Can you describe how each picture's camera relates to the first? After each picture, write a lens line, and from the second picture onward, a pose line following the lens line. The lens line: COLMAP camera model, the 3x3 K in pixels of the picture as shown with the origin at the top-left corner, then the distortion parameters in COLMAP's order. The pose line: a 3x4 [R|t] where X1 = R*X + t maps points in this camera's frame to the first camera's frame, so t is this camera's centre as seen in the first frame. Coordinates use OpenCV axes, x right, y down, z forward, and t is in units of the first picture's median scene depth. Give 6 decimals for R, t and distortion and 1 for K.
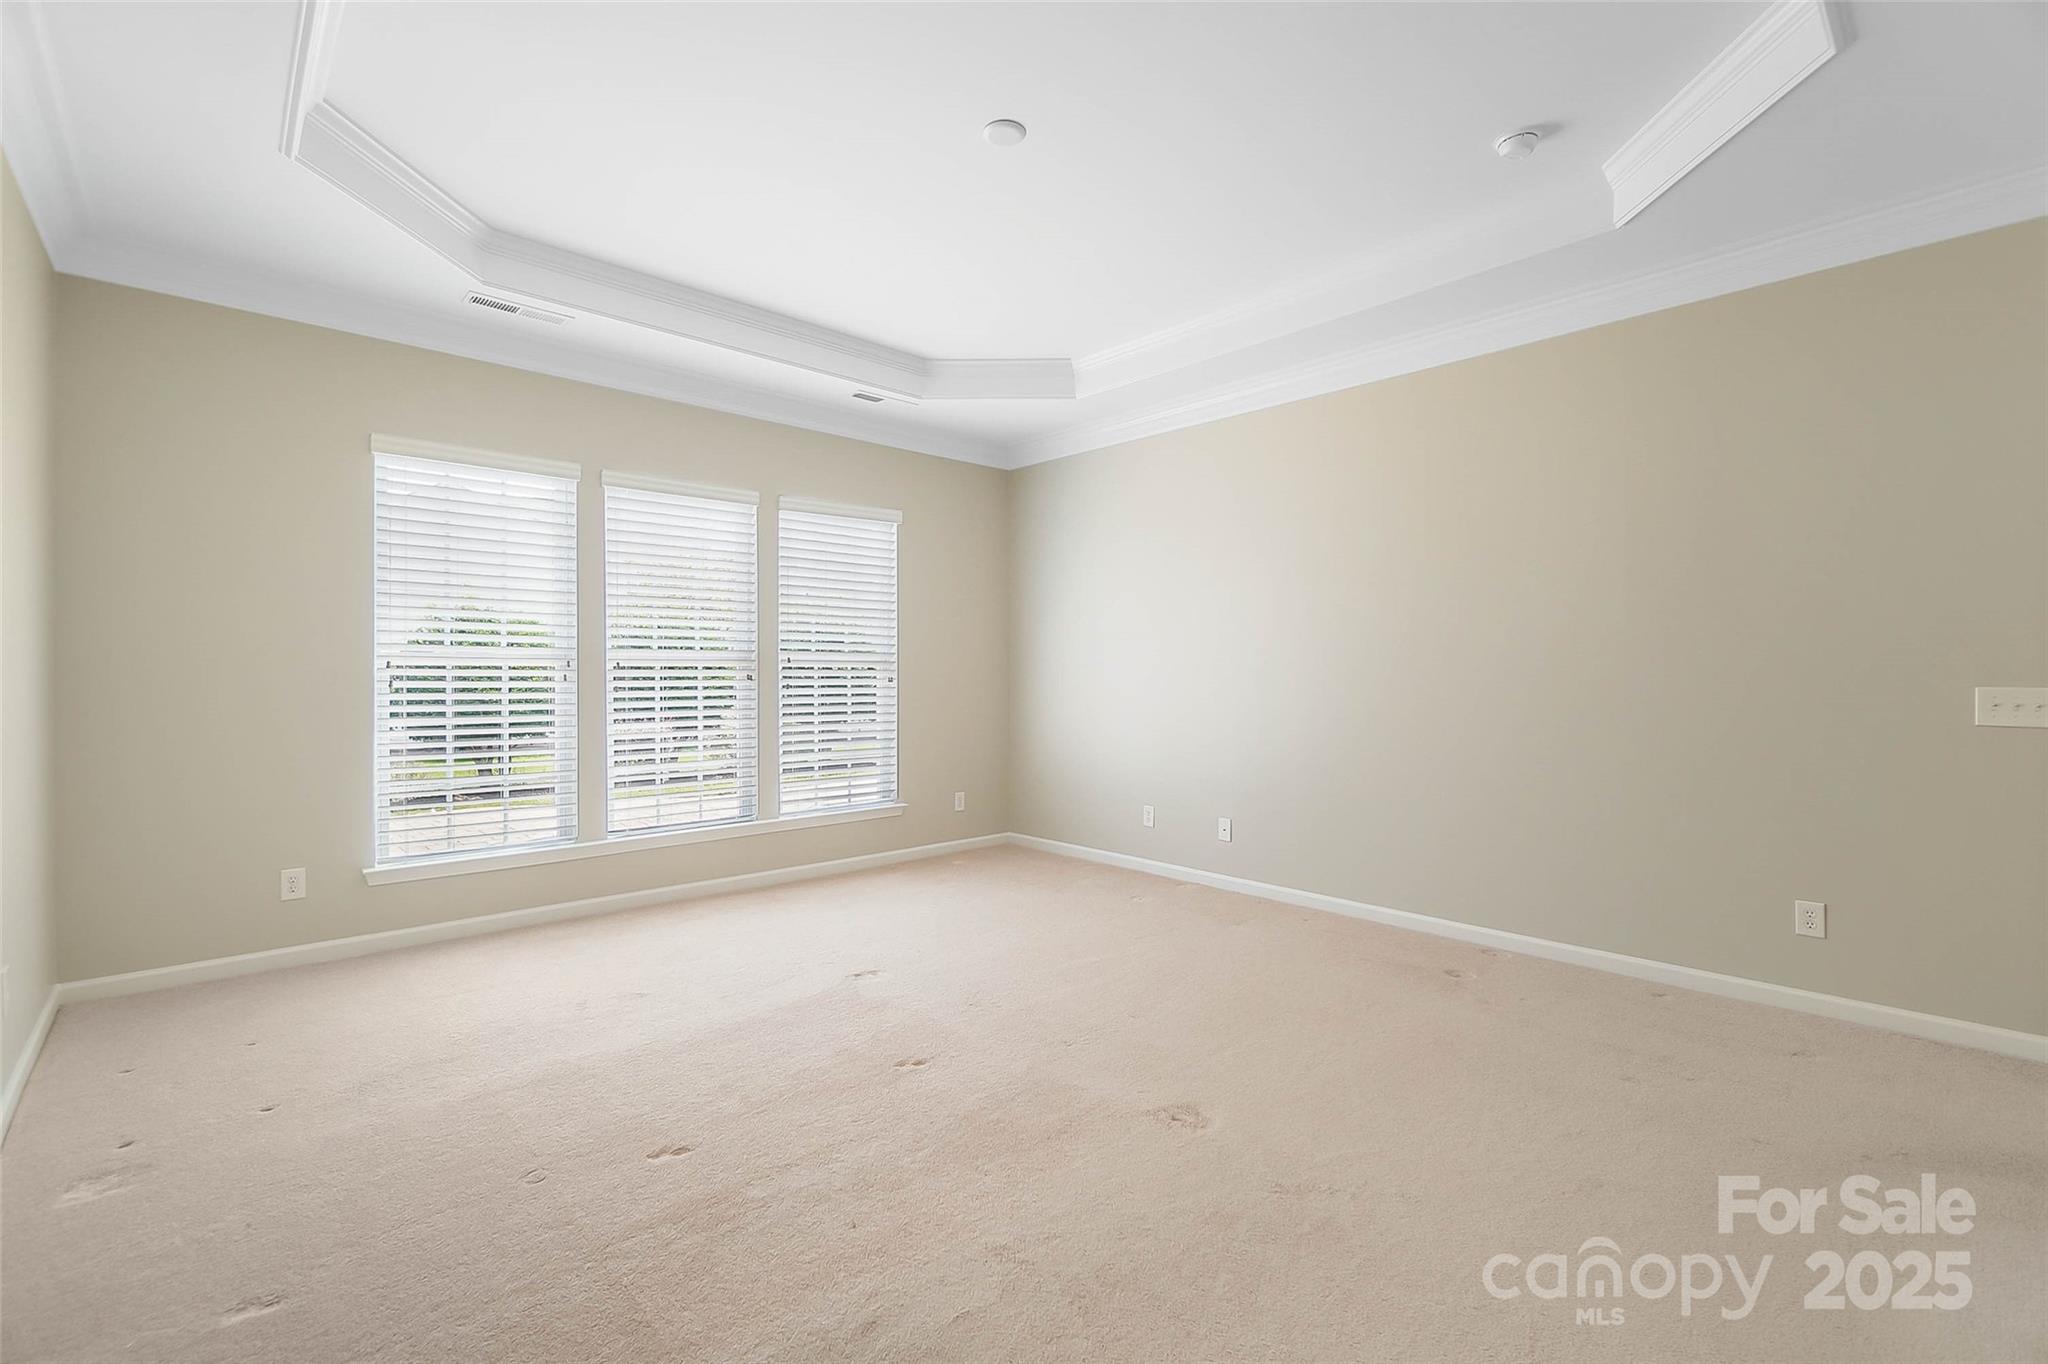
lens RADIAL K [[886.3, 0, 1023.8], [0, 886.3, 667.4], [0, 0, 1]] dist [0.000617, 0.000061]
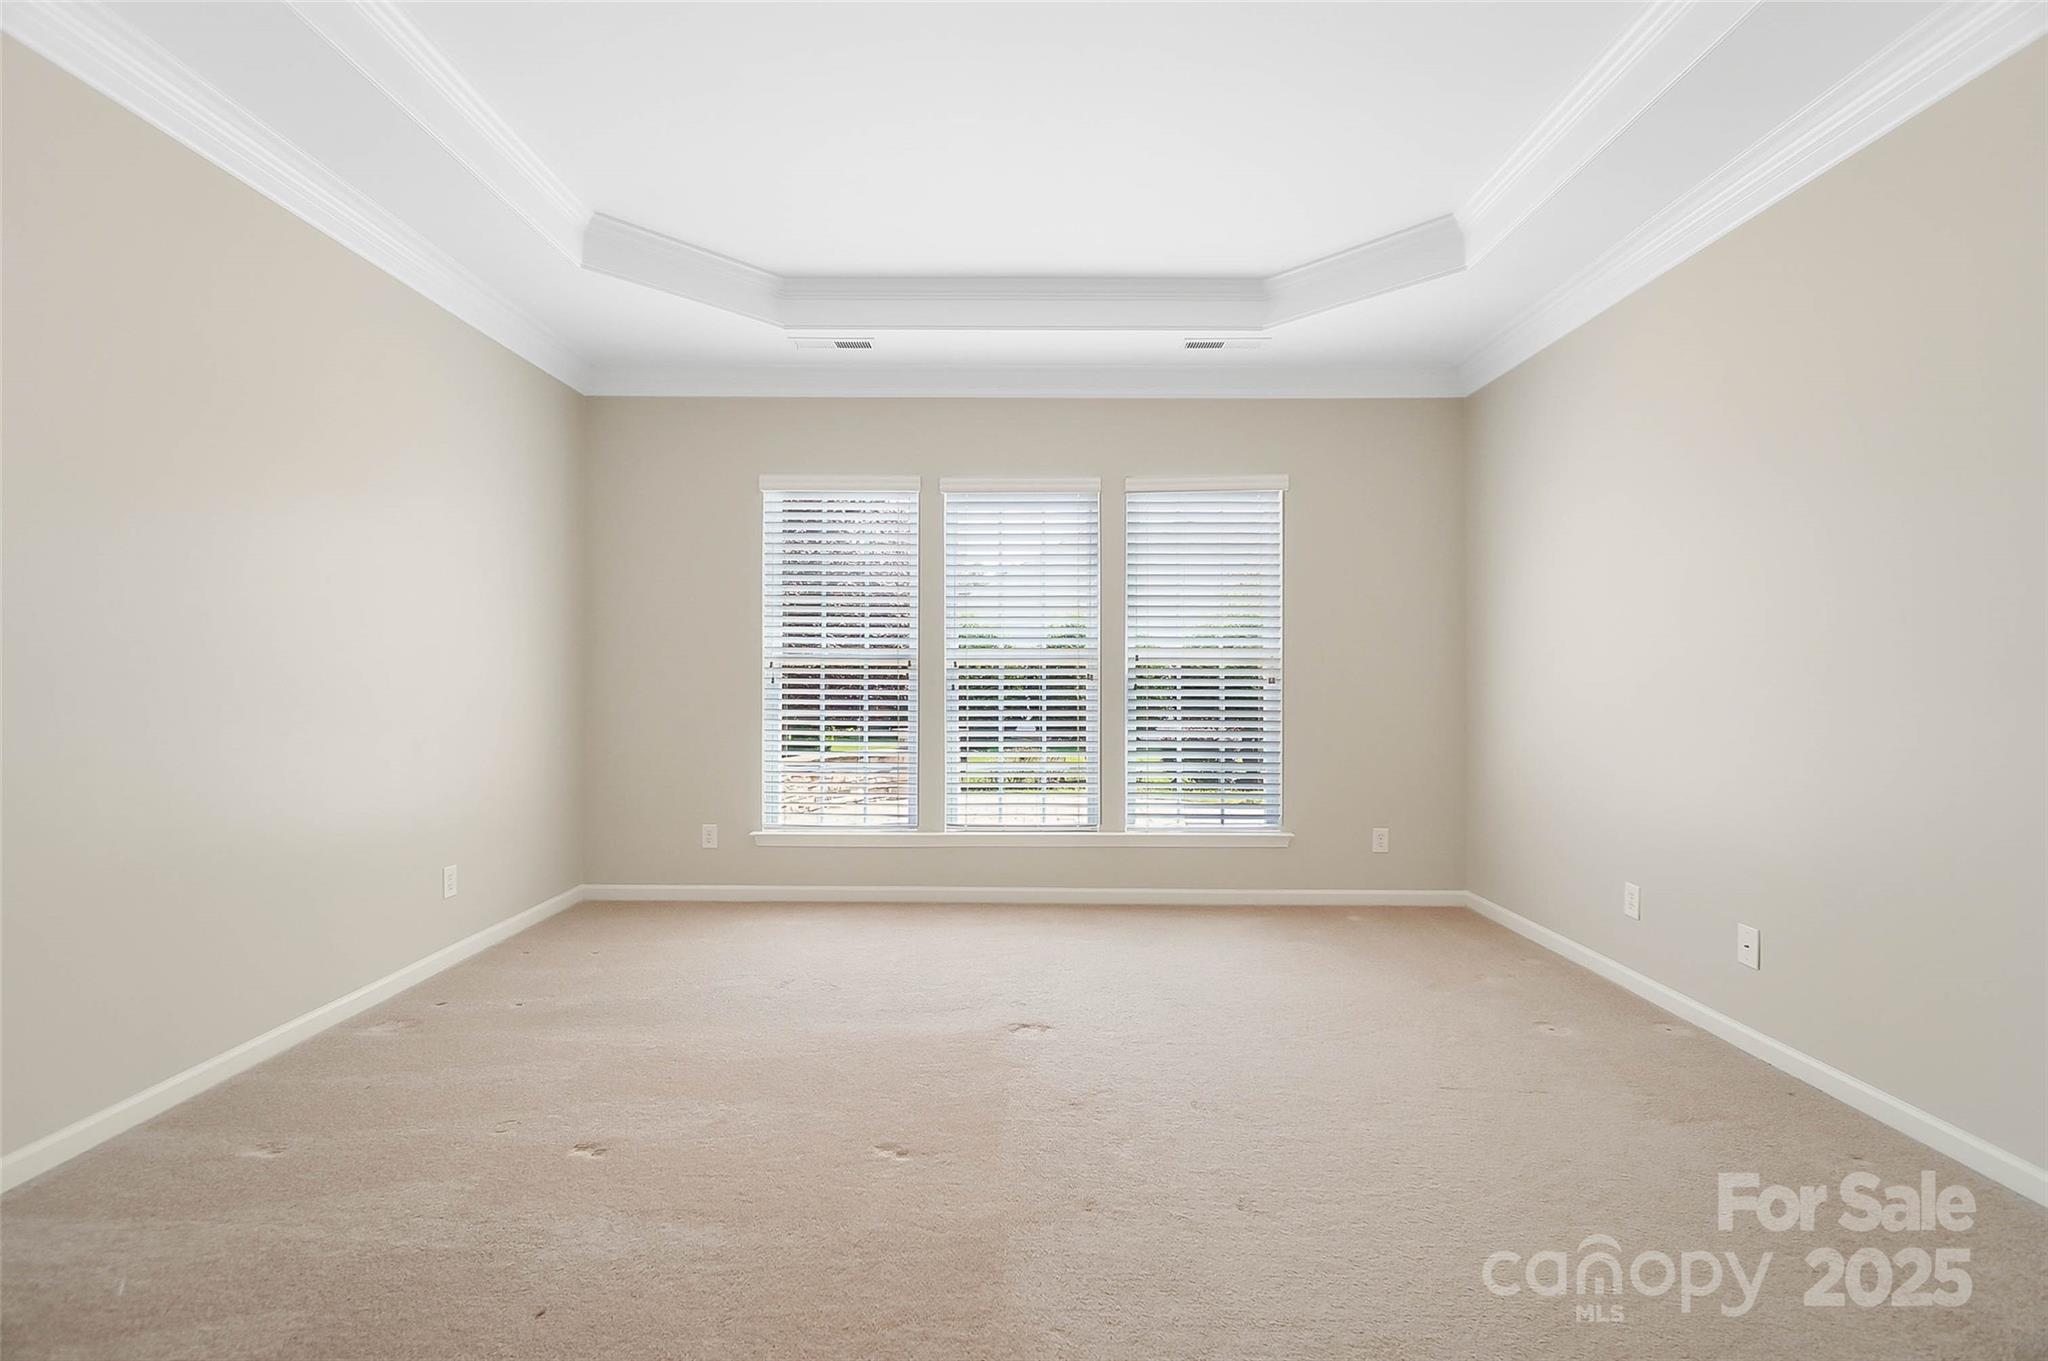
lens RADIAL K [[899.5, 0, 1026.7], [0, 899.5, 671.4], [0, 0, 1]] dist [-0.002027, -0.000440]
pose [[0.730089, 0.000134, -0.683352, 0.309530], [0.002461, 0.999993, 0.002825, 0.002683], [0.683348, -0.003744, 0.730083, 0.283697]]
